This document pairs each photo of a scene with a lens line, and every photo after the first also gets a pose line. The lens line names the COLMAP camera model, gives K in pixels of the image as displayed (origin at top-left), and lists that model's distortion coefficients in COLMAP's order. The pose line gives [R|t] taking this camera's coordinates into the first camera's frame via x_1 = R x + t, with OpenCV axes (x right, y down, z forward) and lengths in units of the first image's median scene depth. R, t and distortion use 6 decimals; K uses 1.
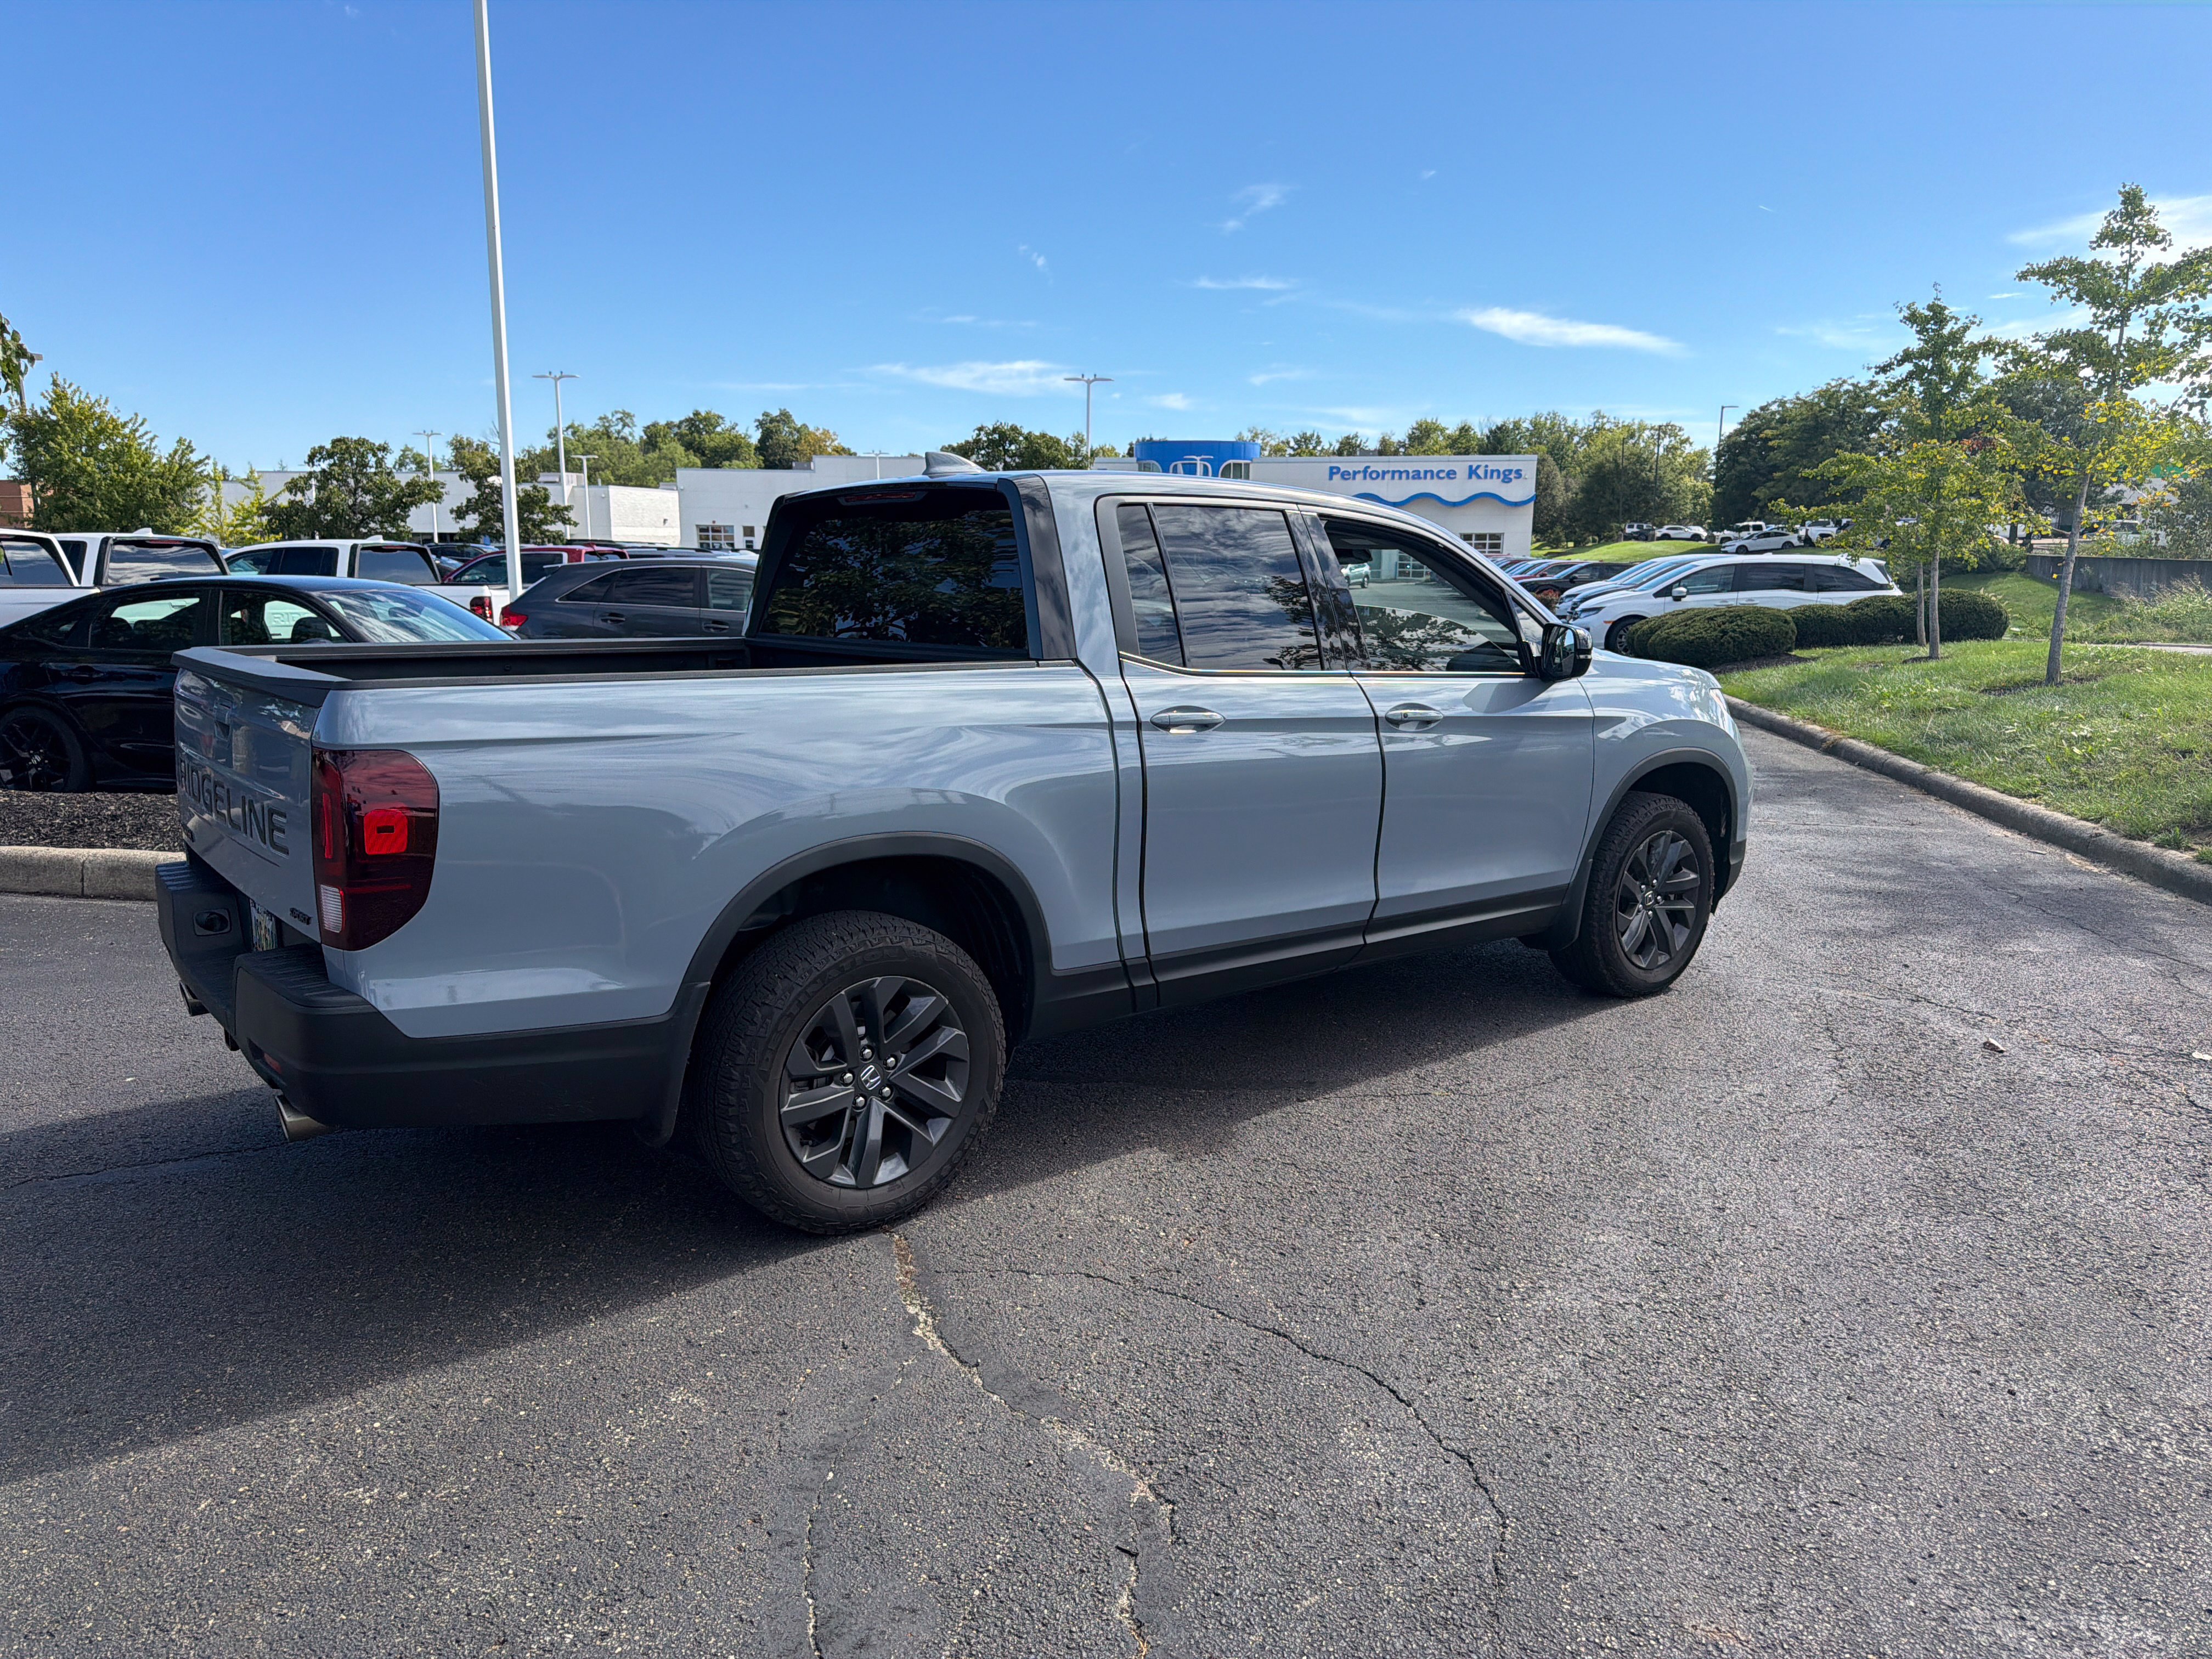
lens RADIAL K [[1562.8, 0, 1106.0], [0, 1562.8, 829.5], [0, 0, 1]] dist [0.051314, -0.065028]
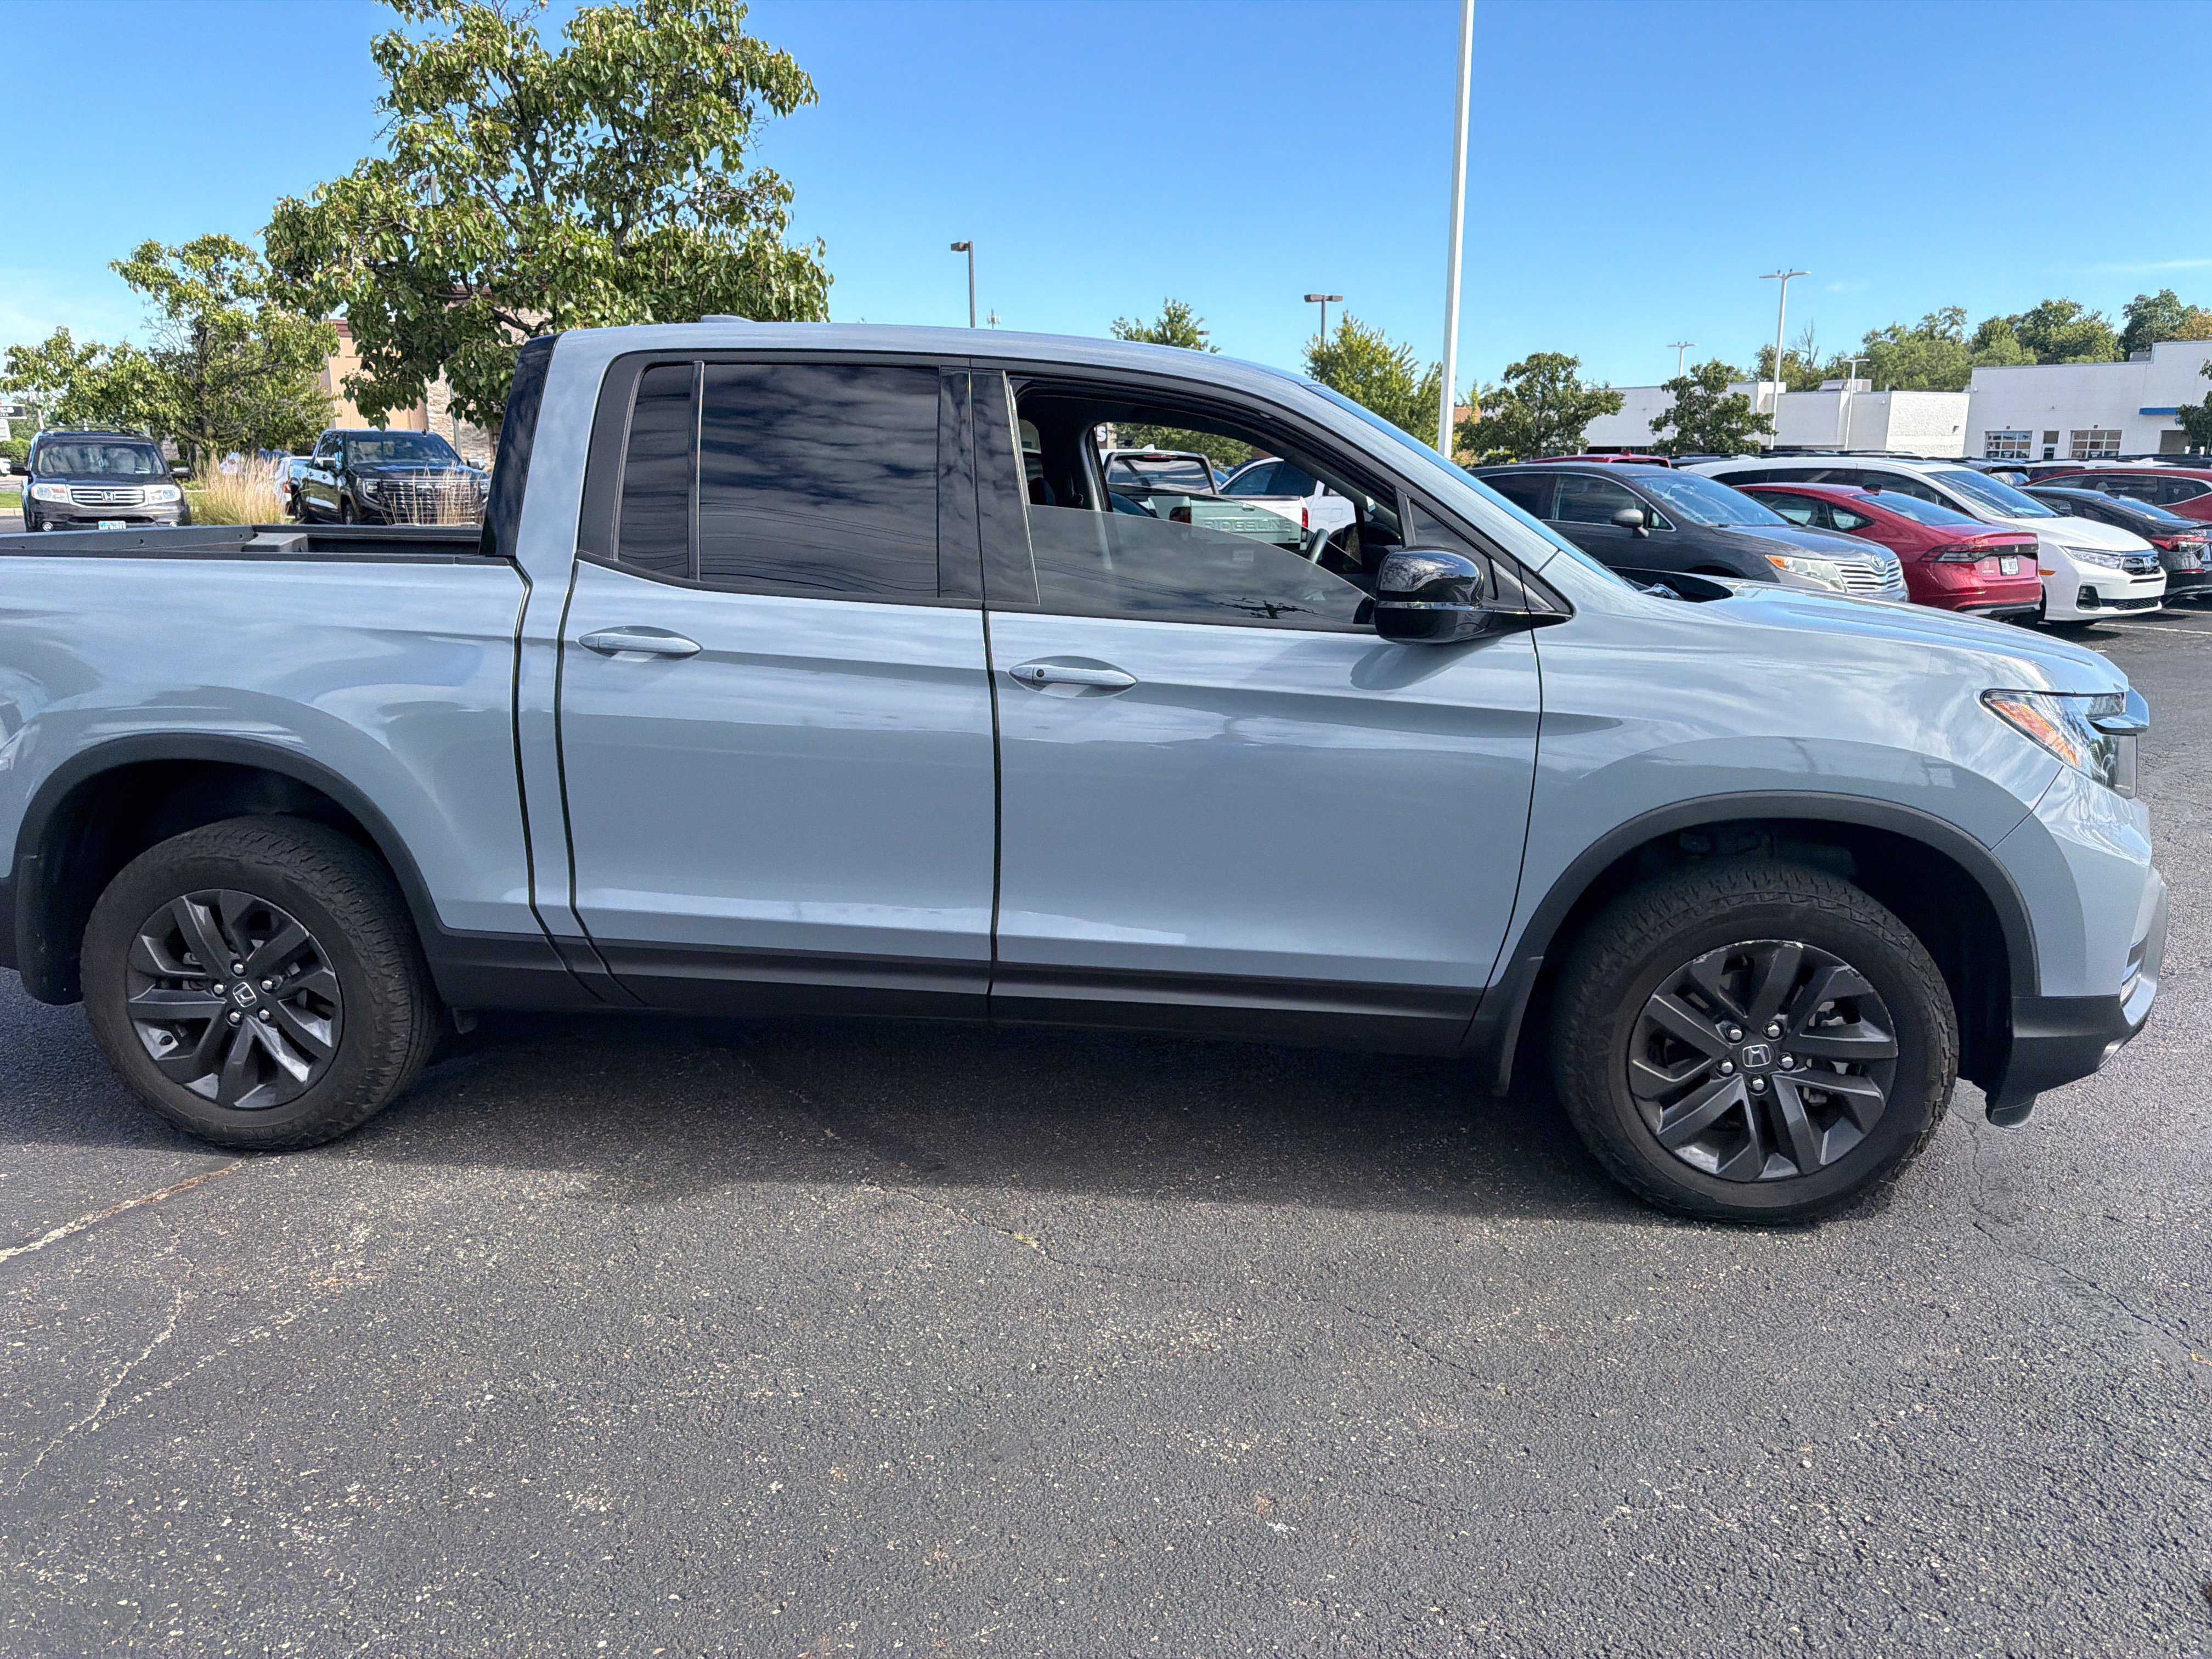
lens RADIAL K [[1568.6, 0, 1089.9], [0, 1568.6, 802.3], [0, 0, 1]] dist [0.037401, -0.045208]
pose [[0.705722, 0.144933, -0.693506, 0.584997], [-0.120217, 0.989155, 0.084386, -0.066609], [0.698215, 0.023818, 0.715492, 0.463882]]
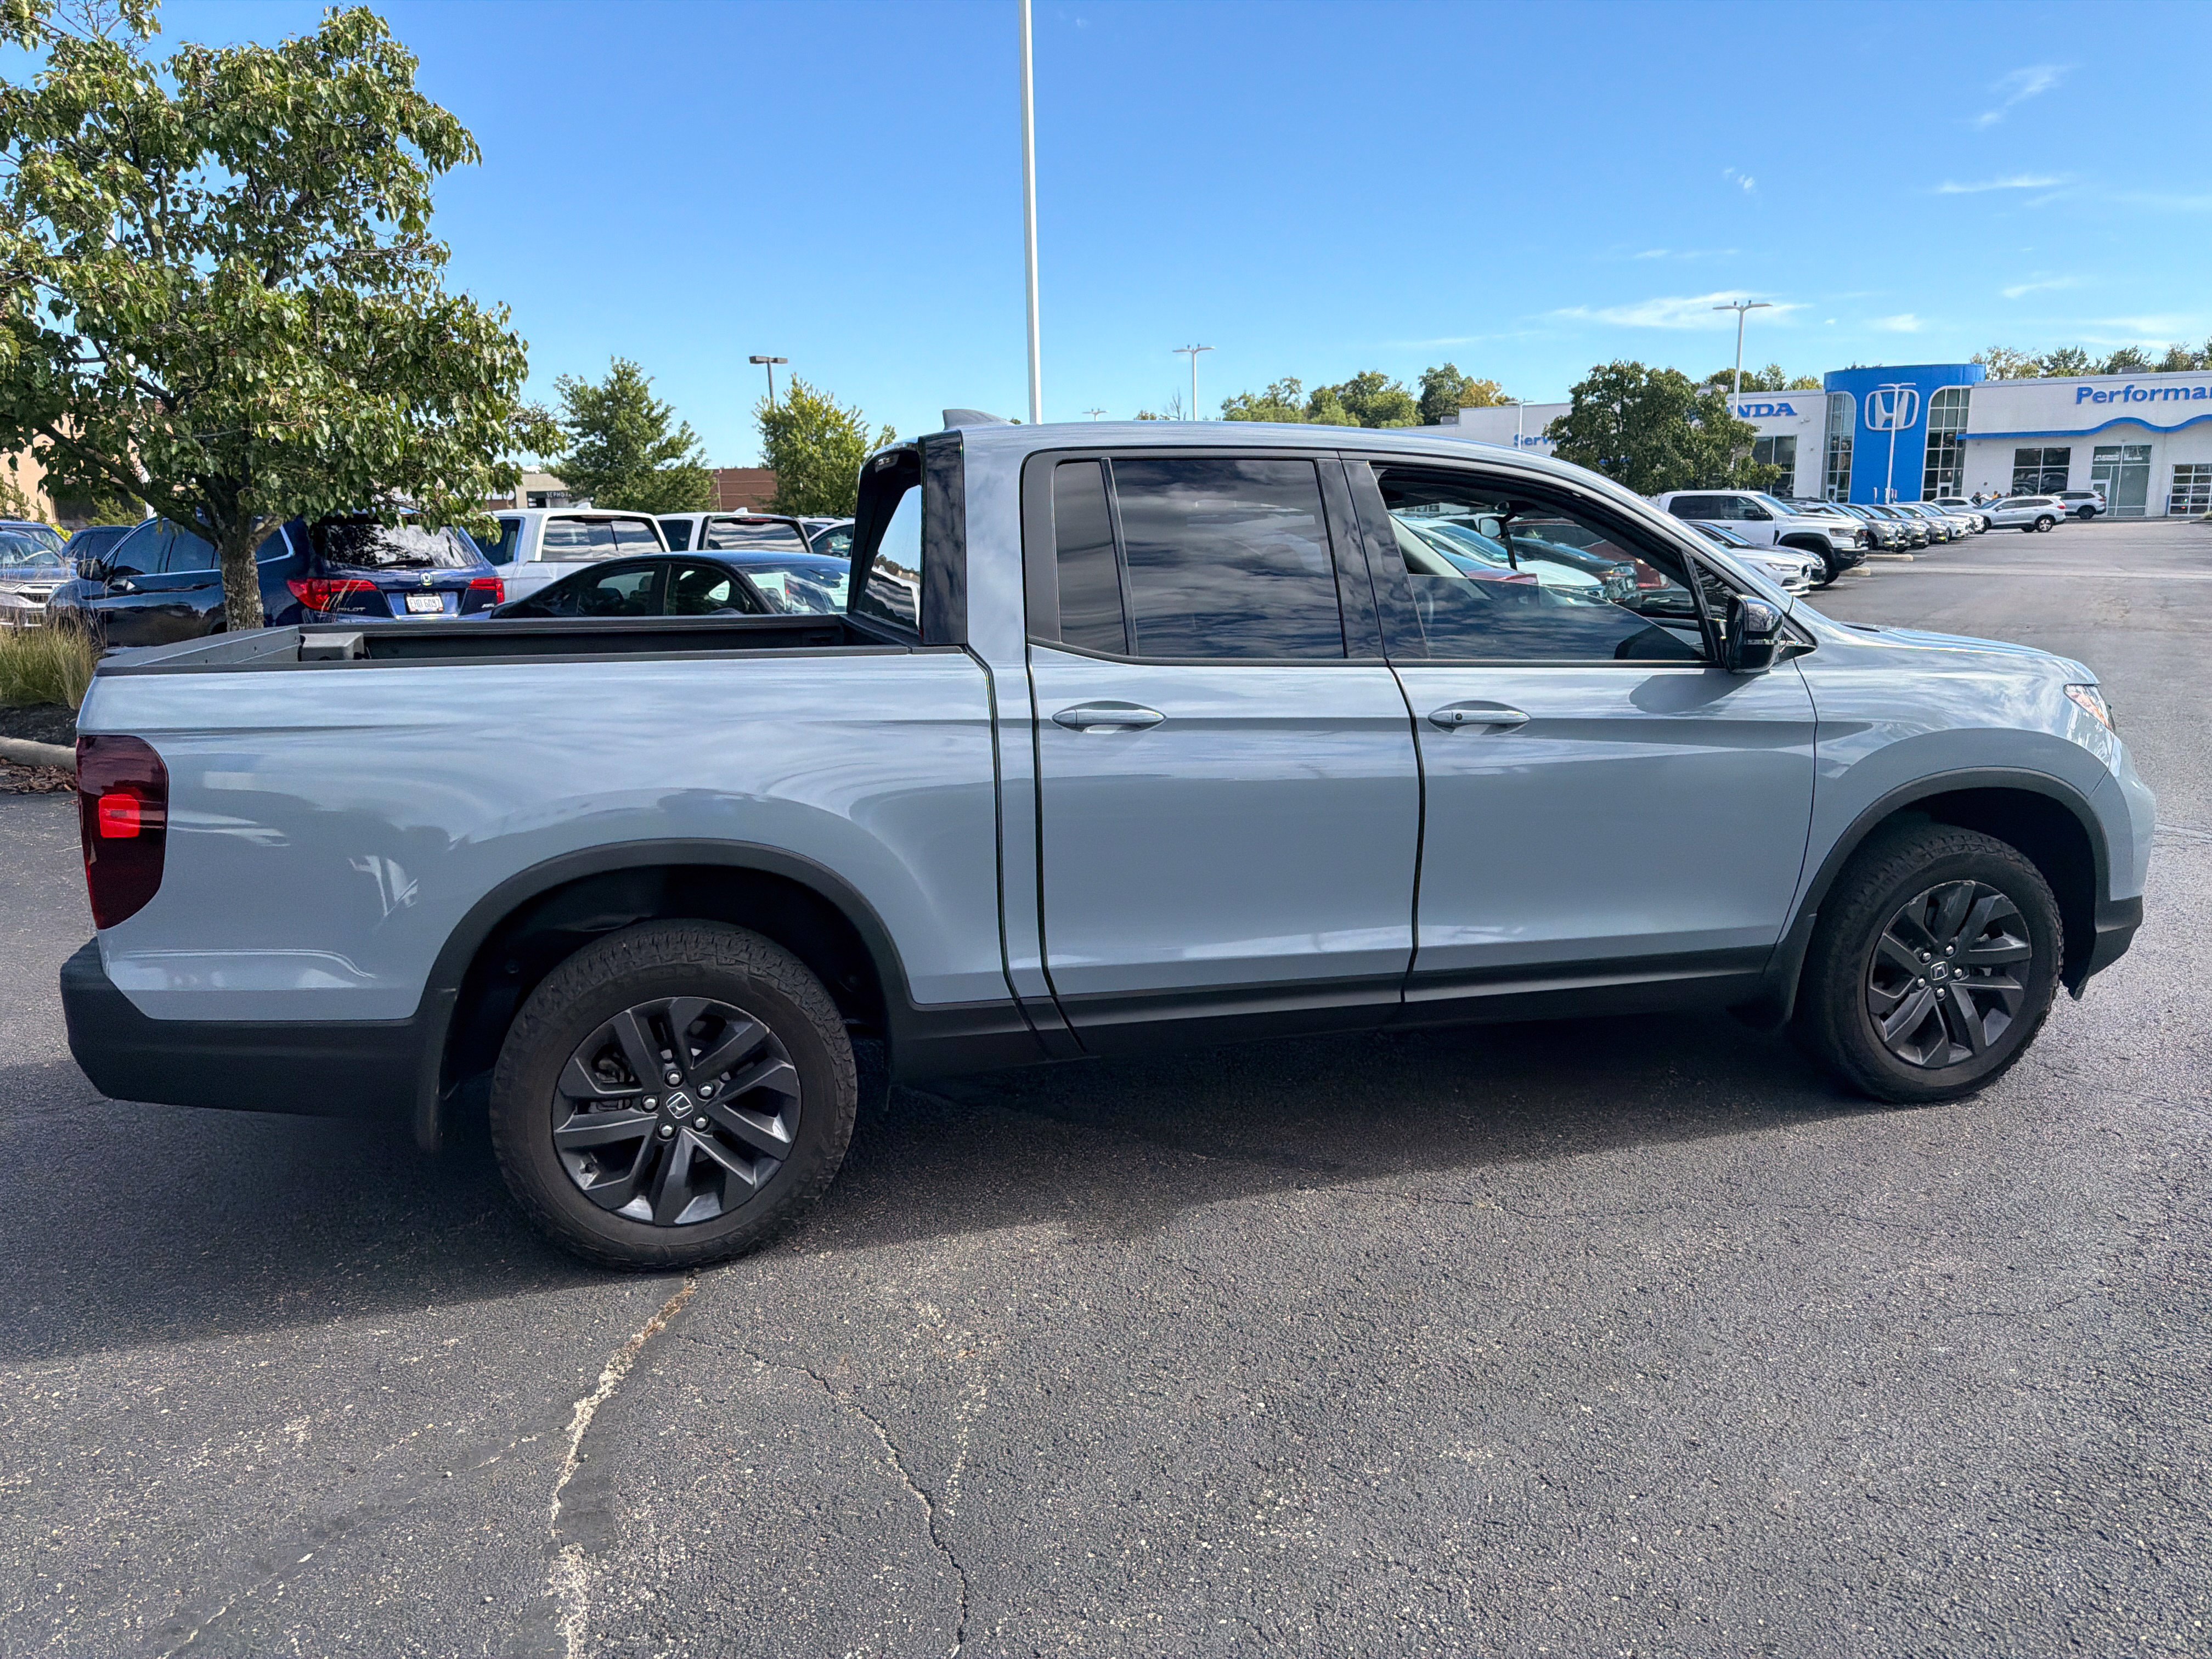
lens RADIAL K [[1561.1, 0, 1091.1], [0, 1561.1, 807.7], [0, 0, 1]] dist [0.058491, -0.076297]
pose [[0.912214, 0.052030, -0.406396, 0.297158], [-0.046734, 0.998644, 0.022951, -0.032080], [0.407039, -0.001943, 0.913409, 0.181097]]
